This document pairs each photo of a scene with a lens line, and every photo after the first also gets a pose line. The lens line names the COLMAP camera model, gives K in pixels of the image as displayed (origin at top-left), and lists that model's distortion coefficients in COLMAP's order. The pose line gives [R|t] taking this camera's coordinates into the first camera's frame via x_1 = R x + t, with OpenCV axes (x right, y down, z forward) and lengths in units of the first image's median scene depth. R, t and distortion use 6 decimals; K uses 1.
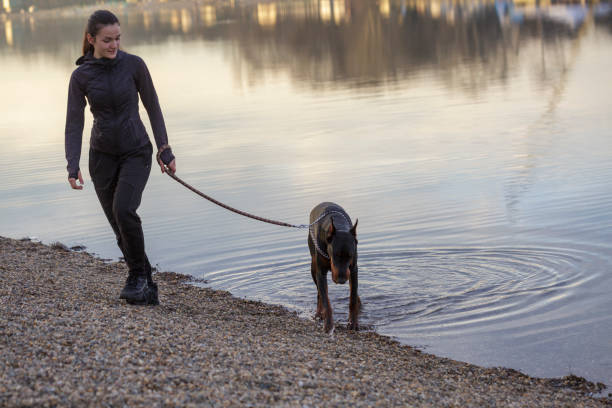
lens RADIAL K [[1670.5, 0, 306.0], [0, 1670.5, 204.0], [0, 0, 1]] dist [-0.153226, 0.414979]
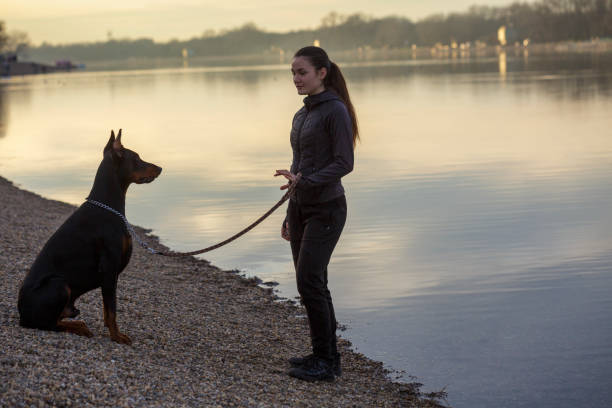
lens RADIAL K [[1673.8, 0, 306.0], [0, 1673.8, 204.0], [0, 0, 1]] dist [-0.132014, -0.237771]
pose [[0.955884, 0.055744, -0.288406, 0.236731], [-0.061660, 0.998031, -0.011462, -0.014498], [0.287200, 0.028740, 0.957440, 0.120898]]
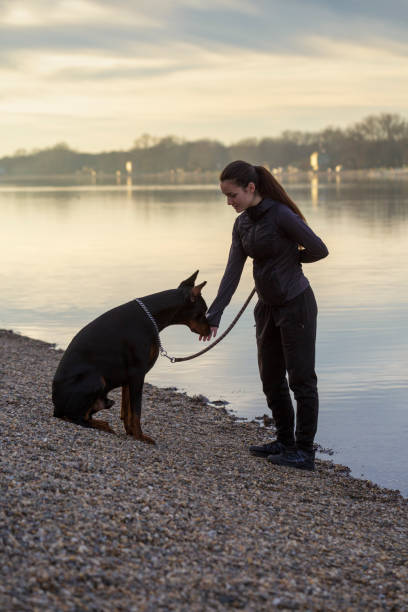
lens RADIAL K [[1670.5, 0, 204.0], [0, 1670.5, 306.0], [0, 0, 1]] dist [-0.153226, 0.414979]
pose [[0.968908, 0.071362, -0.236906, 0.093938], [-0.080063, 0.996416, -0.027301, -0.000196], [0.234108, 0.045420, 0.971149, 0.192167]]
